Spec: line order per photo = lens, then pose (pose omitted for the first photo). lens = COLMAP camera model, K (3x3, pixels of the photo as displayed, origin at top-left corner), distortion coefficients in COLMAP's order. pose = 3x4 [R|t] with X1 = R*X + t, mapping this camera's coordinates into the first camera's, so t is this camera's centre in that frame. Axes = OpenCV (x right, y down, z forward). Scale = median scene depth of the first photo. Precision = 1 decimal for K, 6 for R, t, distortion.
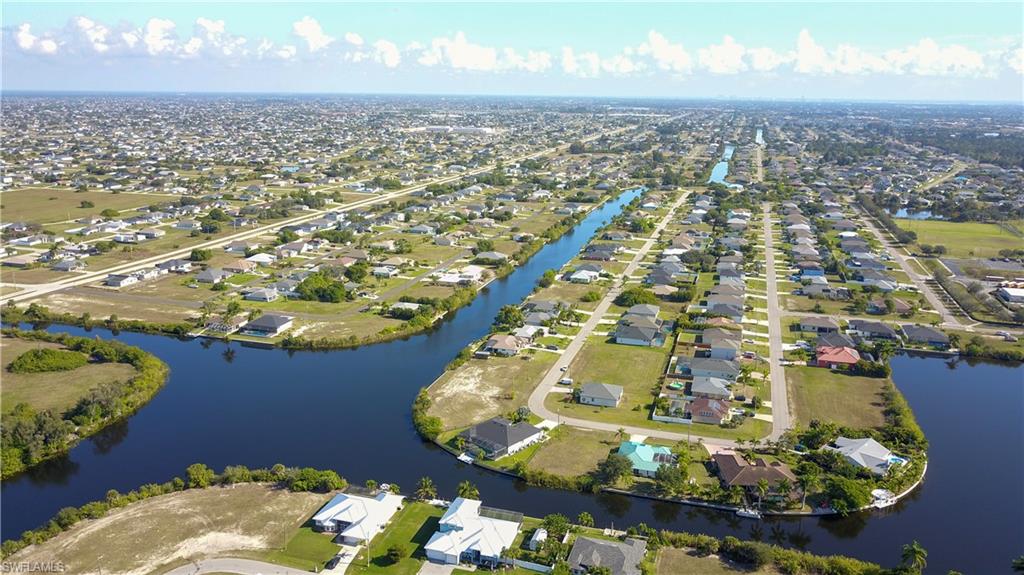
lens RADIAL K [[788.6, 0, 504.0], [0, 788.6, 299.0], [0, 0, 1]] dist [0.016378, -0.034576]
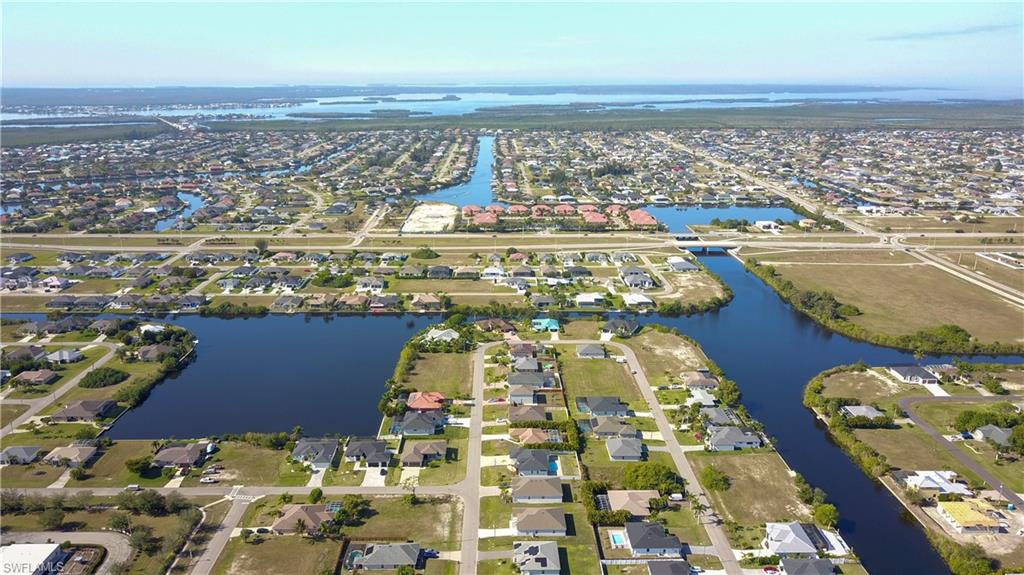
lens RADIAL K [[788.6, 0, 504.0], [0, 788.6, 299.0], [0, 0, 1]] dist [0.016378, -0.034576]
pose [[-0.951209, 0.072805, -0.299836, 0.586552], [-0.089699, 0.864544, 0.494487, -0.568143], [0.295222, 0.497255, -0.815832, 1.713976]]
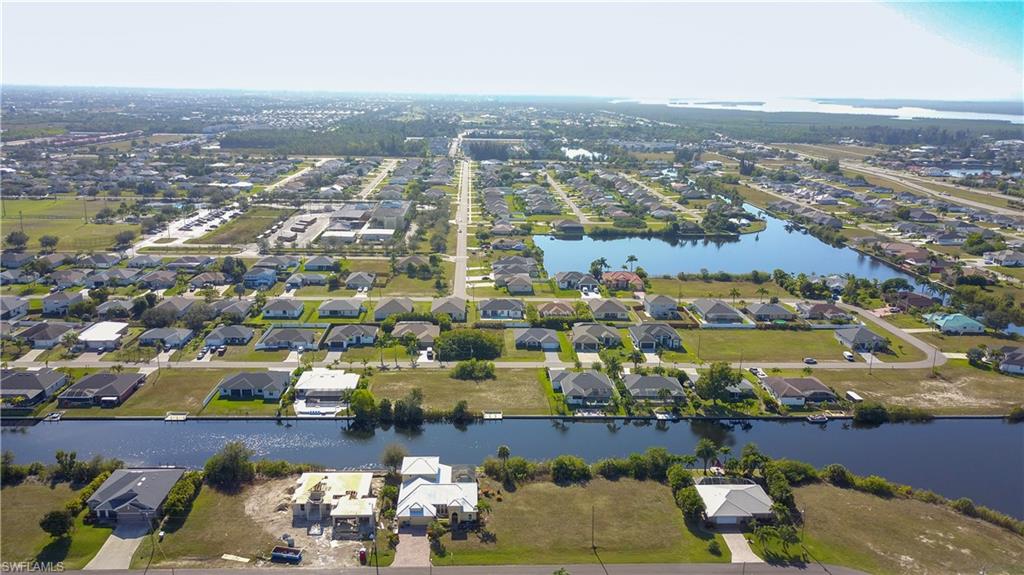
lens RADIAL K [[788.6, 0, 504.0], [0, 788.6, 299.0], [0, 0, 1]] dist [0.016378, -0.034576]
pose [[-0.335877, -0.257754, 0.905952, -0.494935], [0.219403, 0.913961, 0.341375, -0.293686], [-0.915996, 0.313429, -0.250426, 1.313929]]
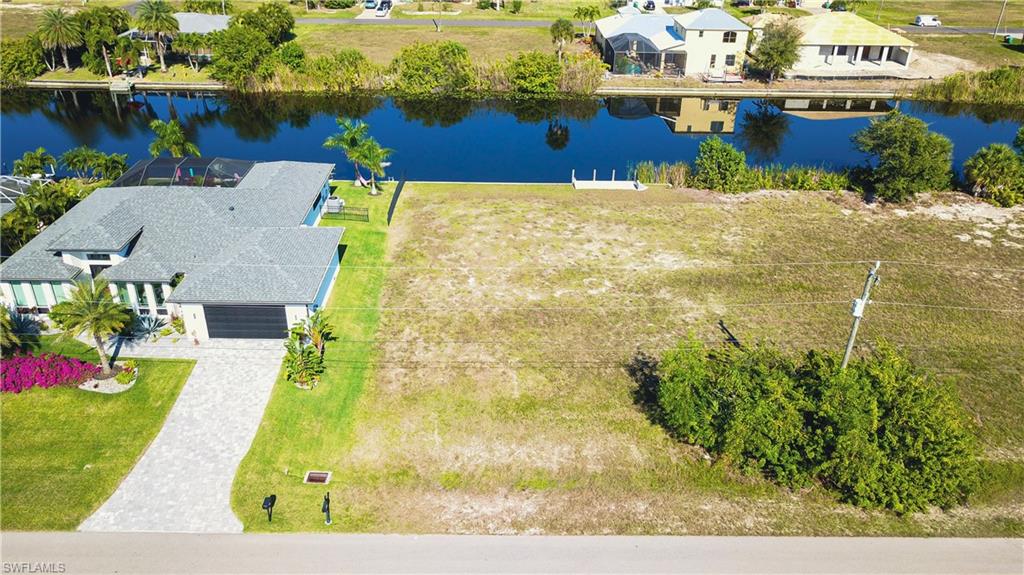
lens RADIAL K [[796.5, 0, 503.1], [0, 796.5, 287.7], [0, 0, 1]] dist [-0.003487, 0.006769]
pose [[0.298524, 0.438776, -0.847561, 0.198696], [-0.251247, 0.892860, 0.373734, -0.044517], [0.920738, 0.101378, 0.376780, 1.108204]]
